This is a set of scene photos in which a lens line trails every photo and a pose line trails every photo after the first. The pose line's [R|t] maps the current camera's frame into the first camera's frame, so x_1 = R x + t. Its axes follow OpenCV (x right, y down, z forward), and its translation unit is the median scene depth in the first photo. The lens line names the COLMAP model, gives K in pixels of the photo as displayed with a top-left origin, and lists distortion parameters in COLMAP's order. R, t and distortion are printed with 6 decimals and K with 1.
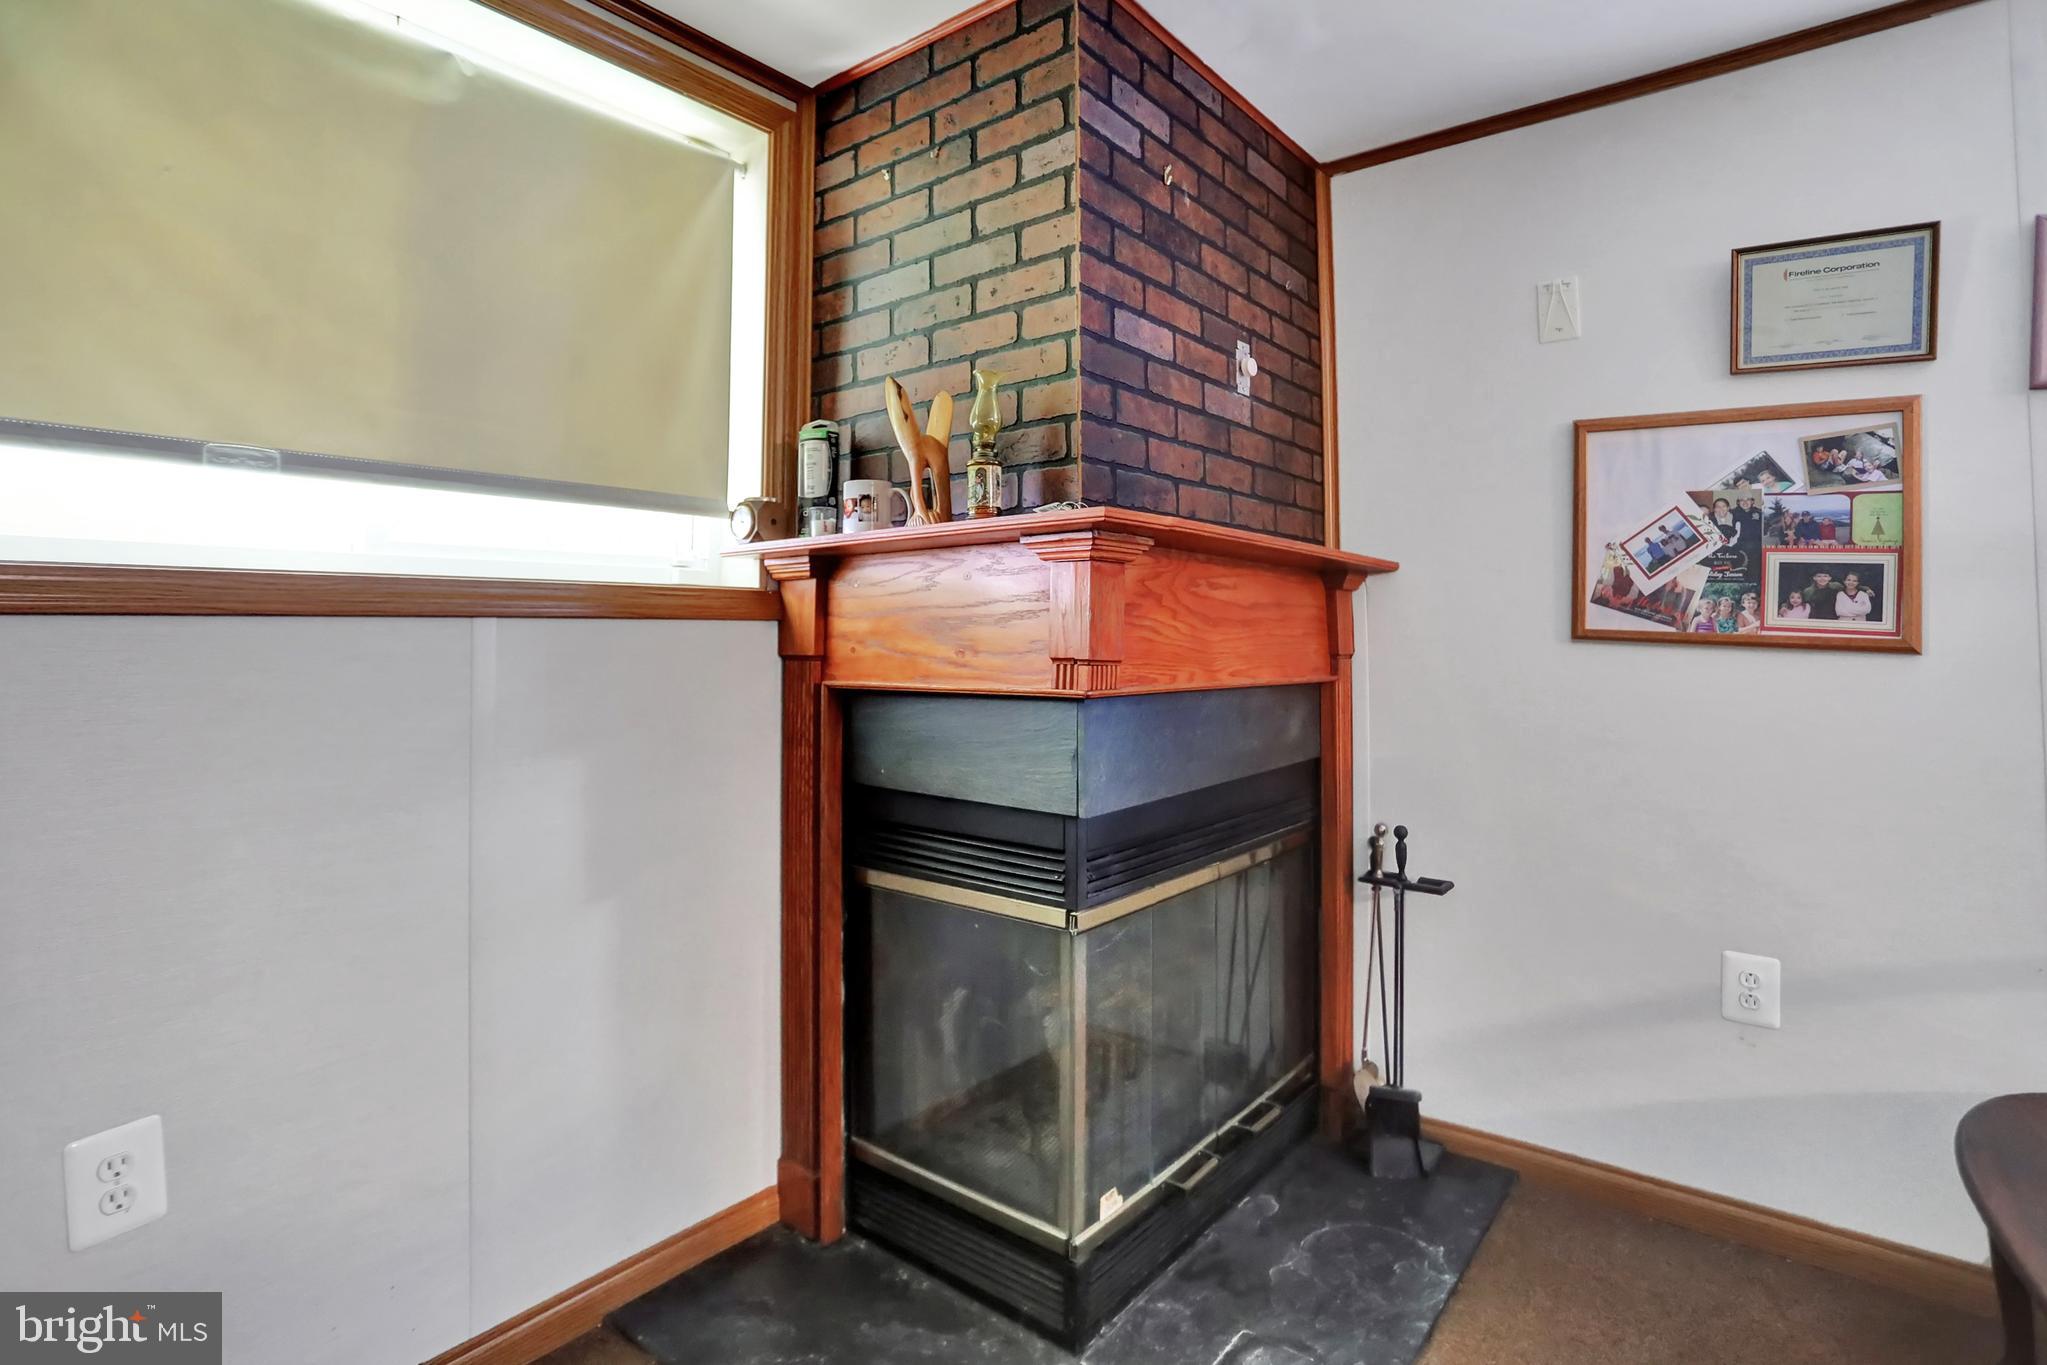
lens RADIAL K [[1008.1, 0, 1013.5], [0, 1008.1, 582.0], [0, 0, 1]] dist [-0.082002, 0.032376]
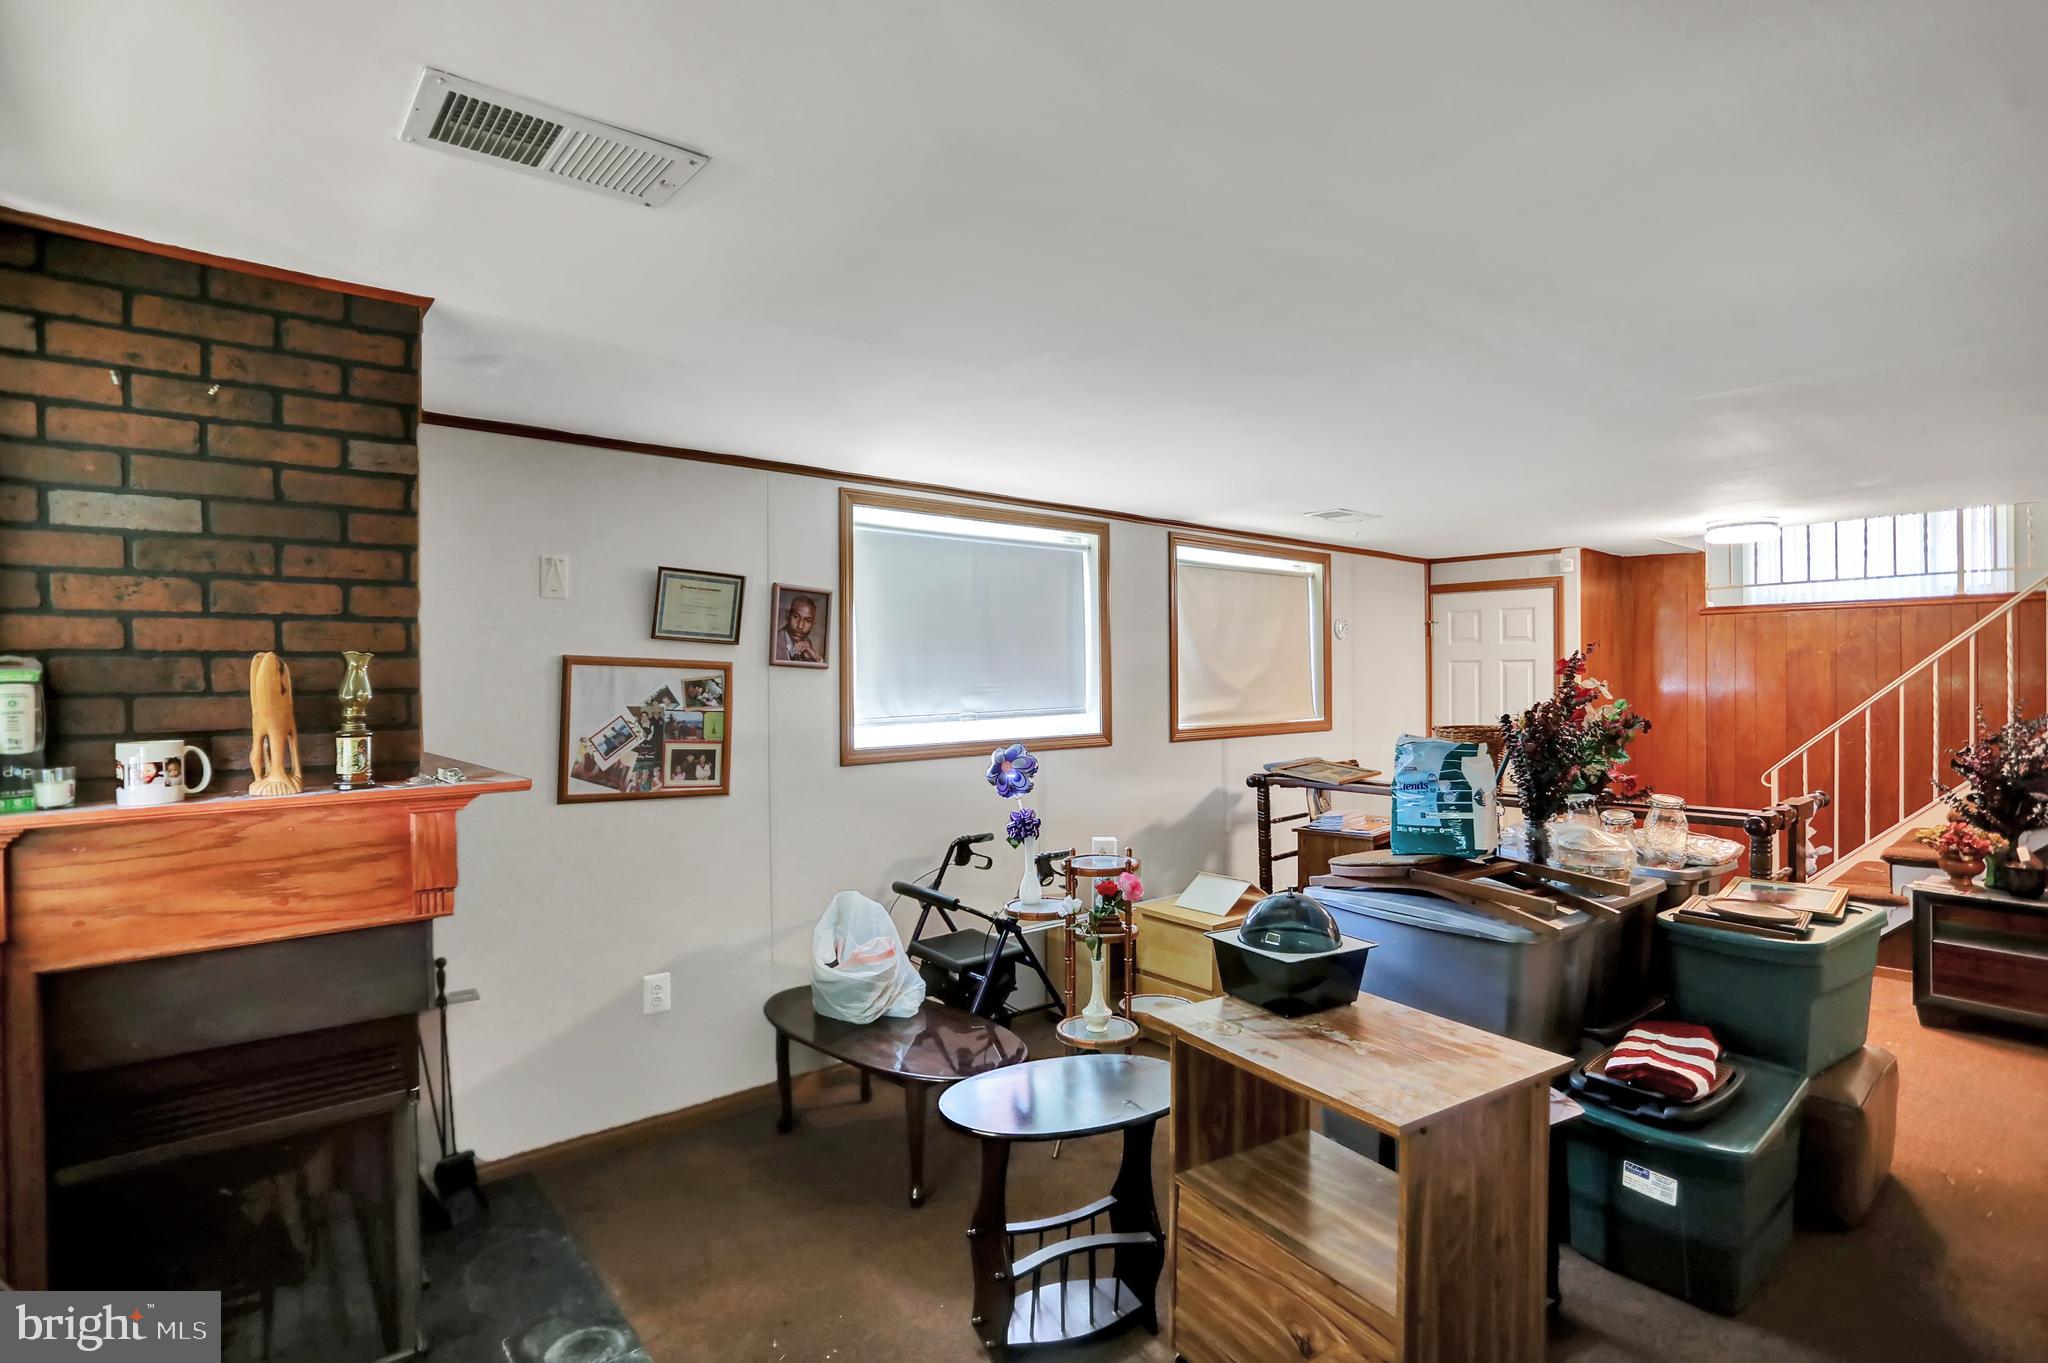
lens RADIAL K [[1003.2, 0, 1024.0], [0, 1003.2, 681.5], [0, 0, 1]] dist [-0.072790, 0.032505]
pose [[0.180119, -0.010213, 0.983592, -0.847186], [-0.041537, 0.998975, 0.017979, -0.196921], [-0.982767, -0.044094, 0.179510, 0.050102]]
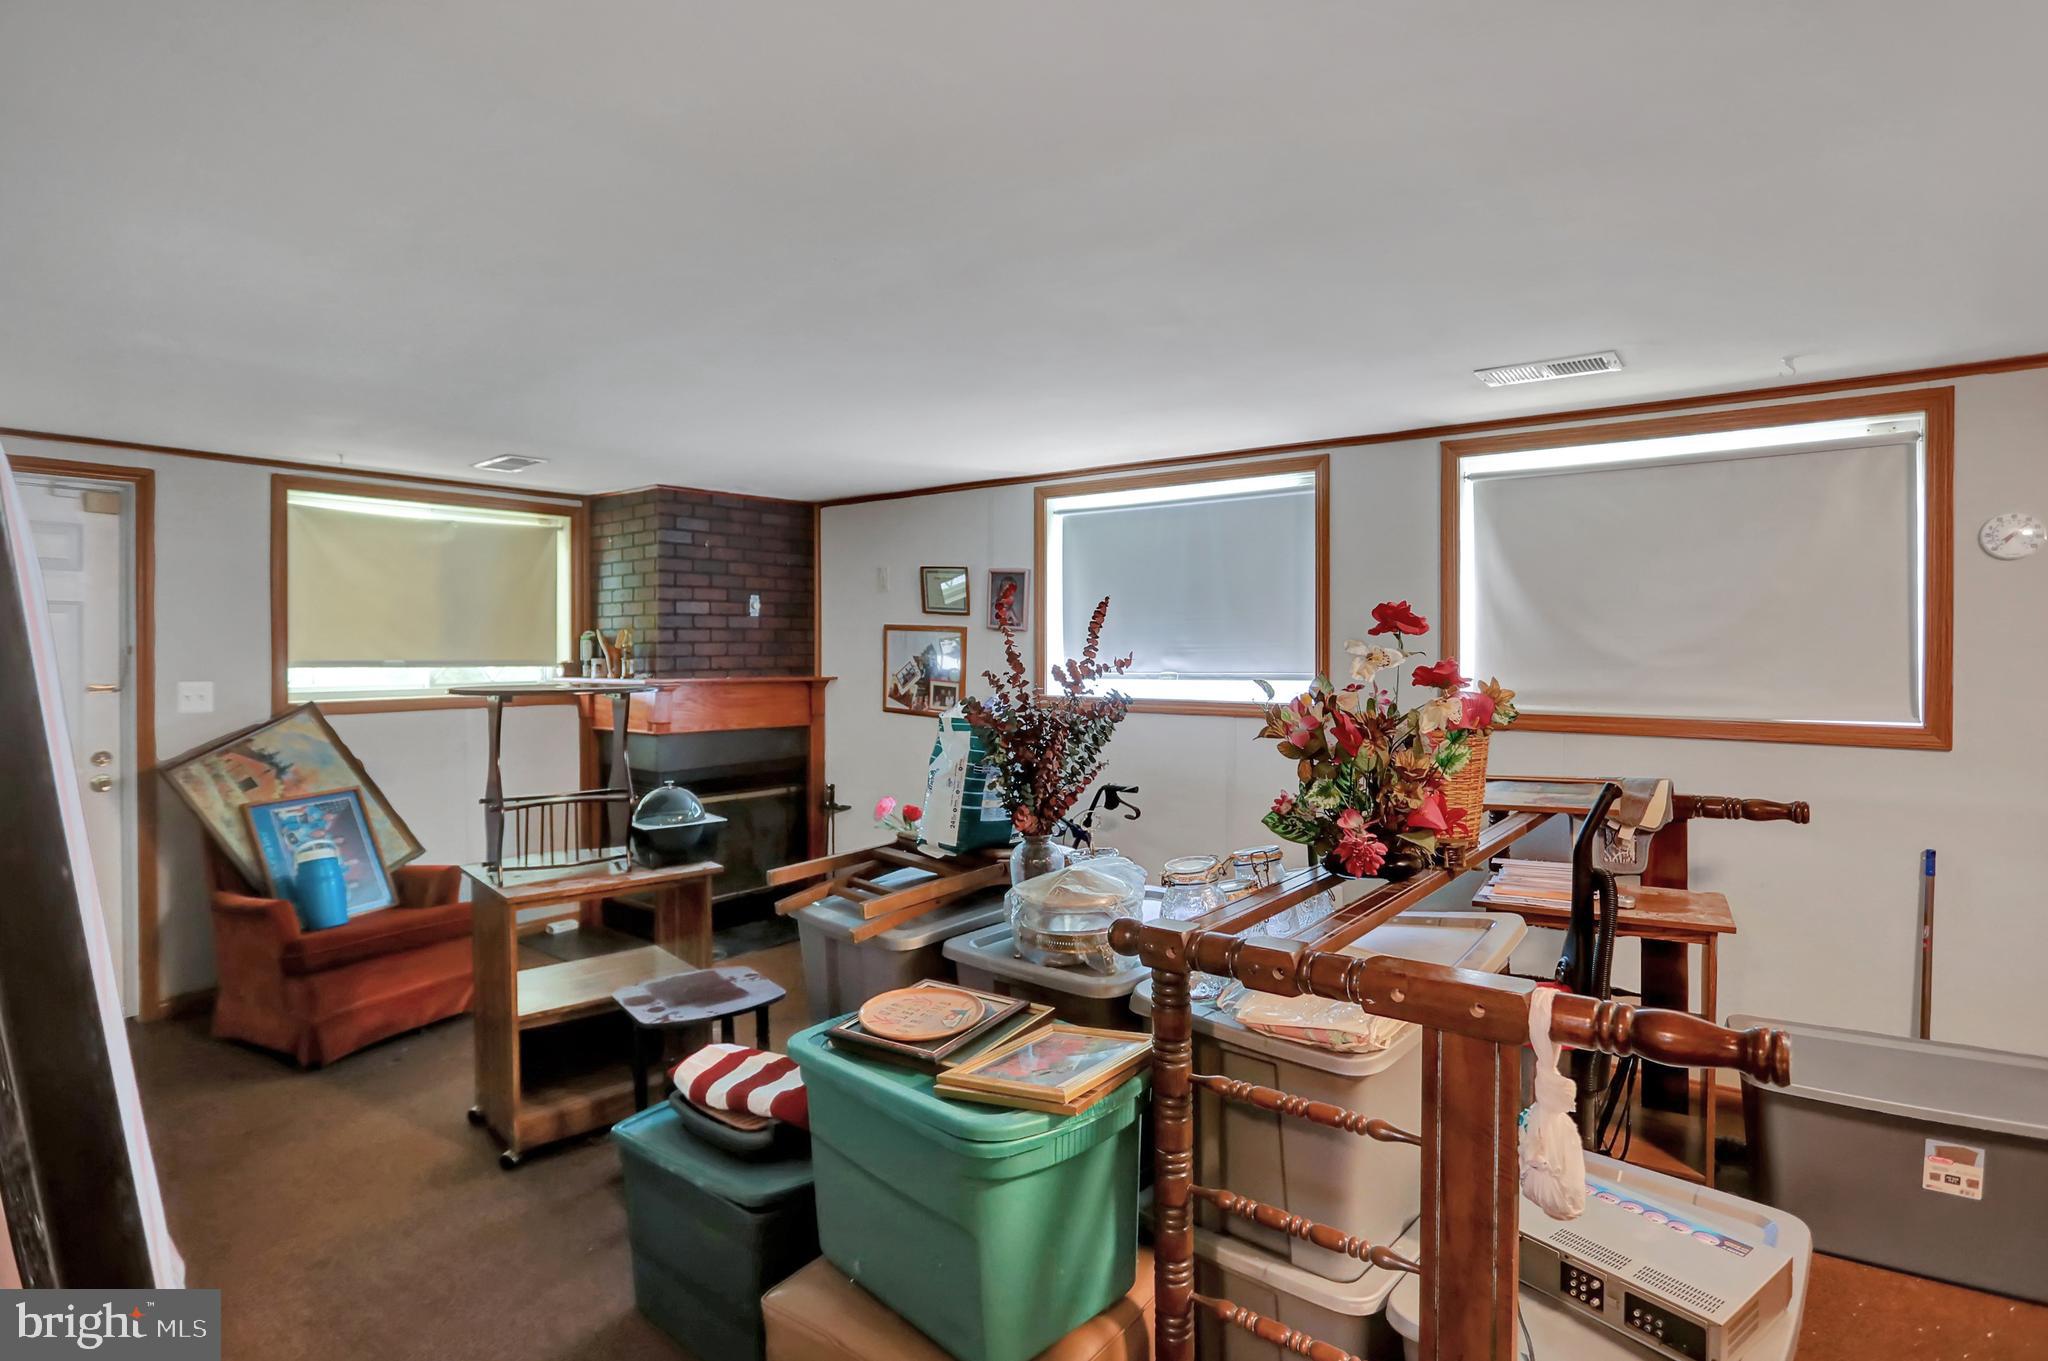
lens RADIAL K [[1026.9, 0, 1031.3], [0, 1026.9, 639.5], [0, 0, 1]] dist [-0.108383, 0.000133]
pose [[0.999706, -0.005179, 0.023706, 0.968164], [0.004123, 0.999006, 0.044387, -0.264362], [-0.023912, -0.044276, 0.998733, -1.801658]]
